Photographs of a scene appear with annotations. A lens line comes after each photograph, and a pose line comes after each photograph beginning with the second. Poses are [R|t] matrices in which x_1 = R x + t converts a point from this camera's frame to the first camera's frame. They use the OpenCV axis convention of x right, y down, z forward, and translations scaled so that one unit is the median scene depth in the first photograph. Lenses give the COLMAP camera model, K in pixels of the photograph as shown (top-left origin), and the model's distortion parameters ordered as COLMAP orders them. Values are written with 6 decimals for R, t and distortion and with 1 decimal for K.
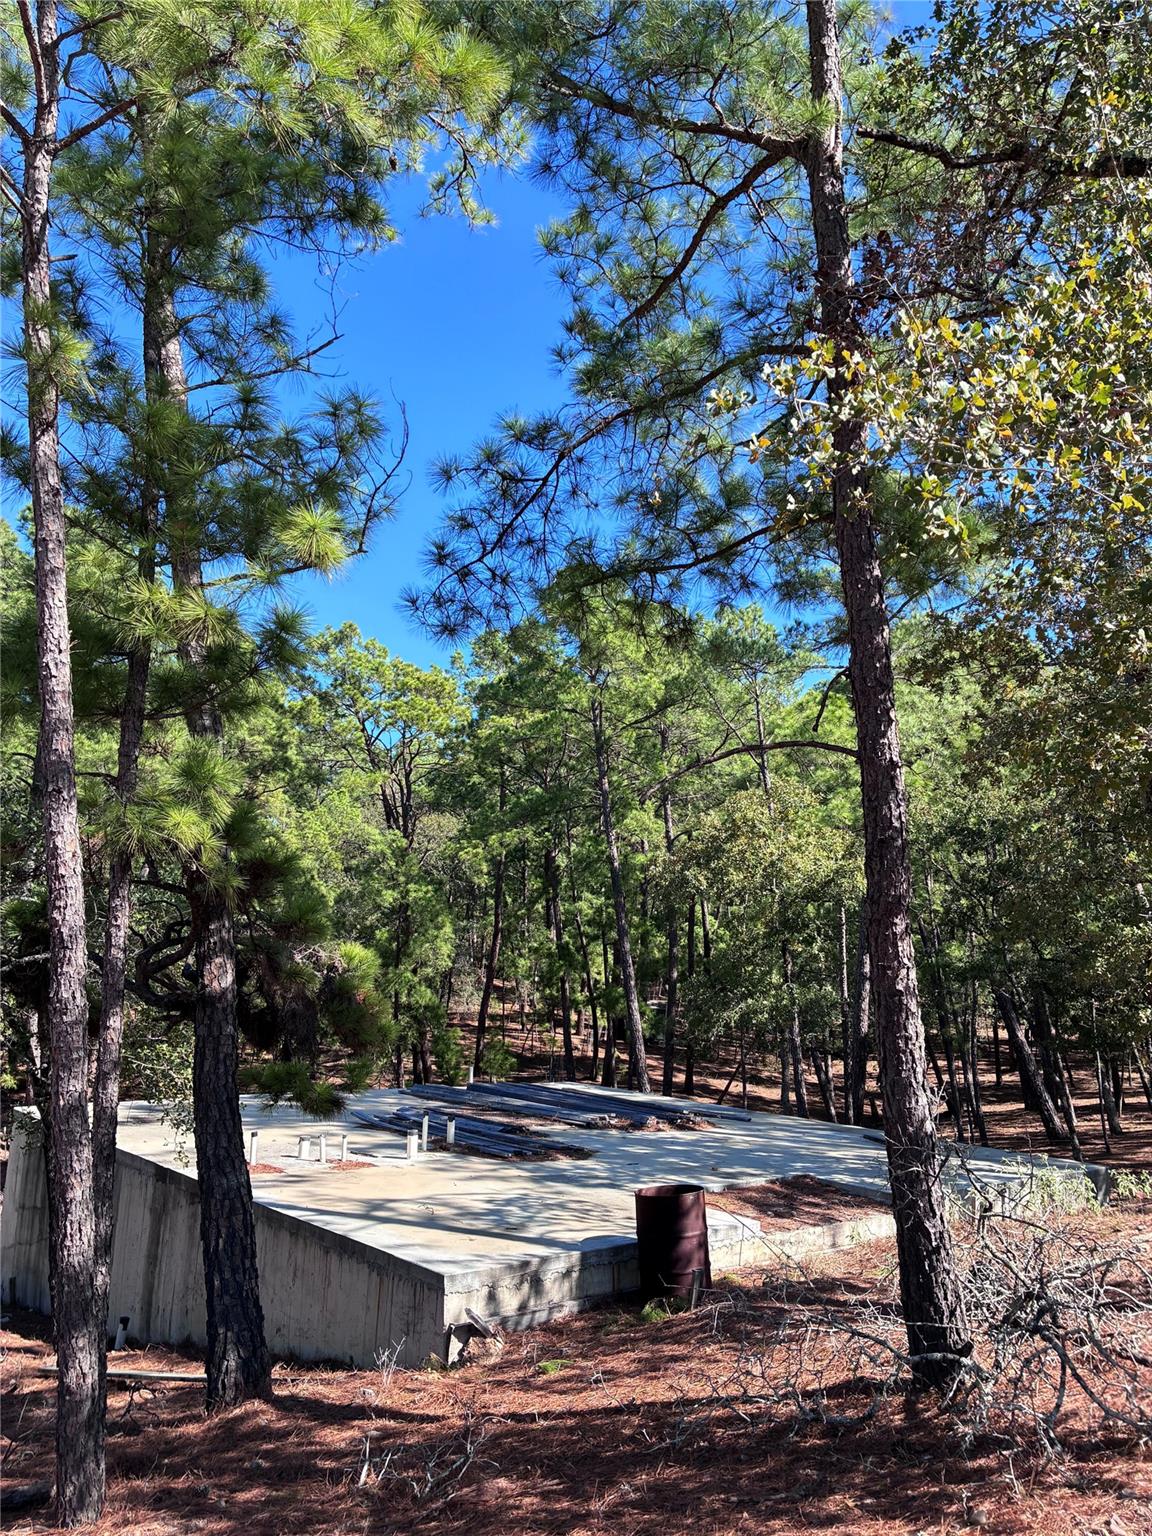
lens RADIAL K [[1180.5, 0, 583.8], [0, 1180.5, 771.1], [0, 0, 1]] dist [0.033348, -0.022917]
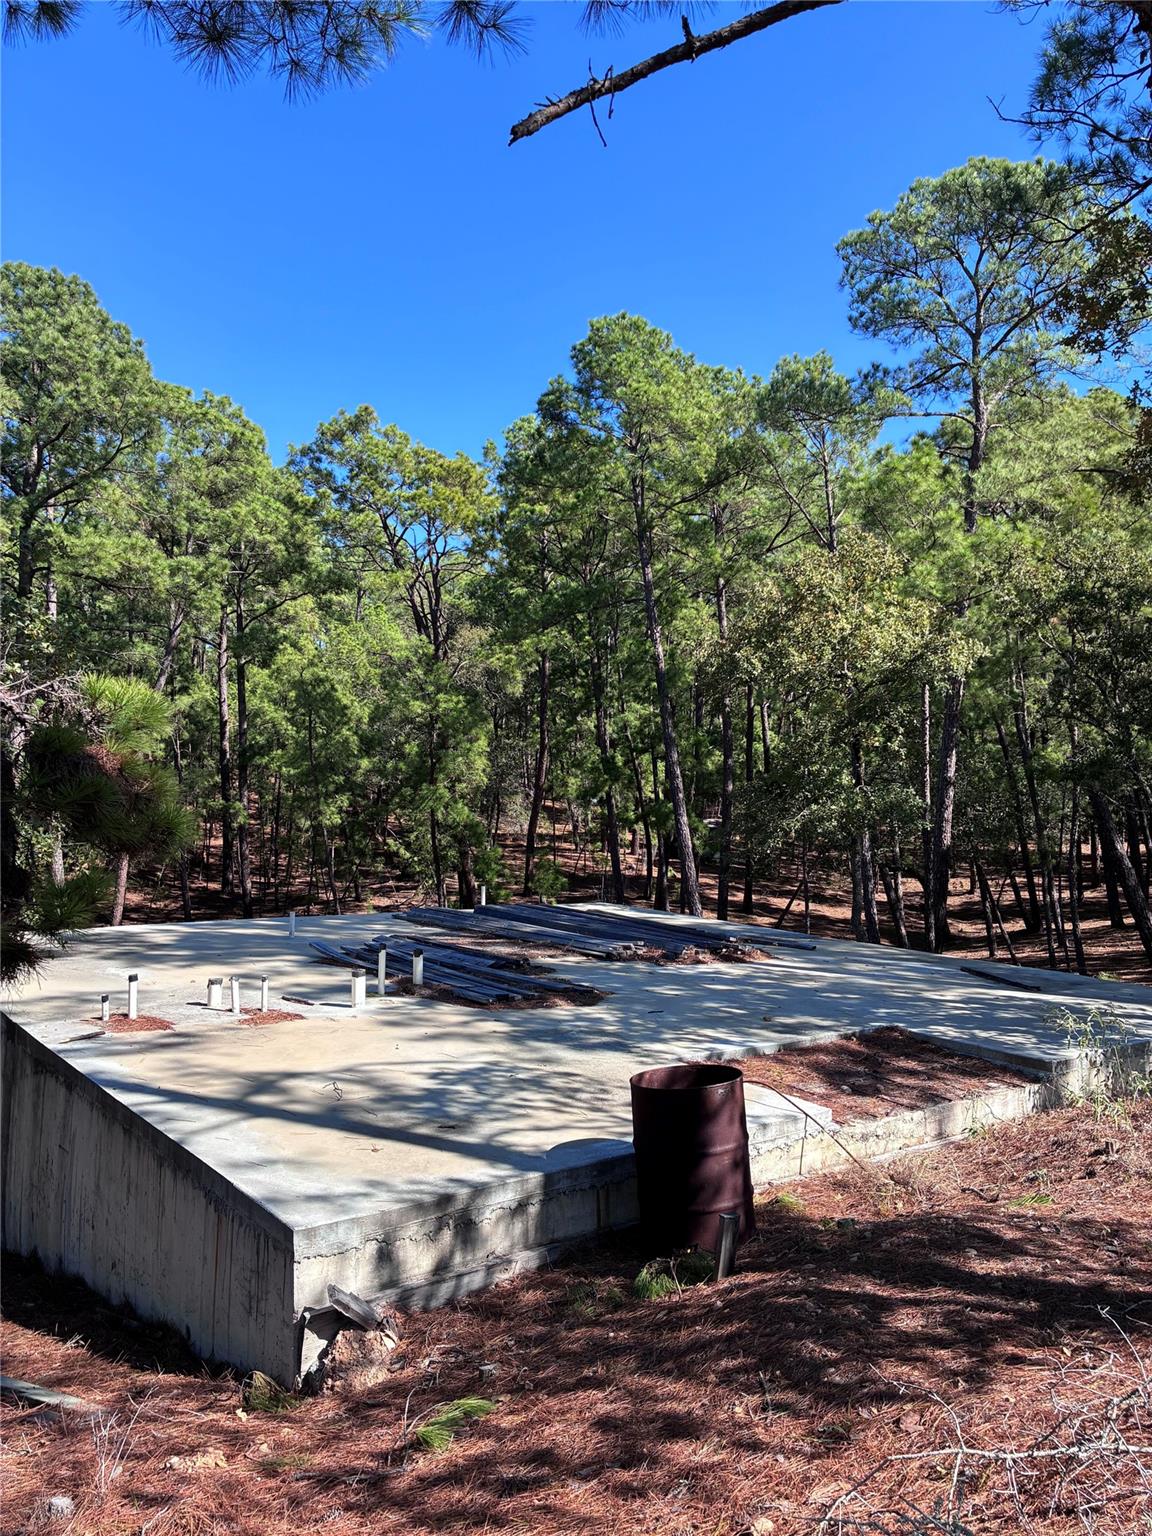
lens RADIAL K [[1180.5, 0, 573.2], [0, 1180.5, 766.2], [0, 0, 1]] dist [0.033348, -0.022917]
pose [[0.998006, -0.014255, -0.061484, 0.019560], [0.022875, 0.989623, 0.141857, 0.038020], [0.058823, -0.142981, 0.987976, 0.149417]]
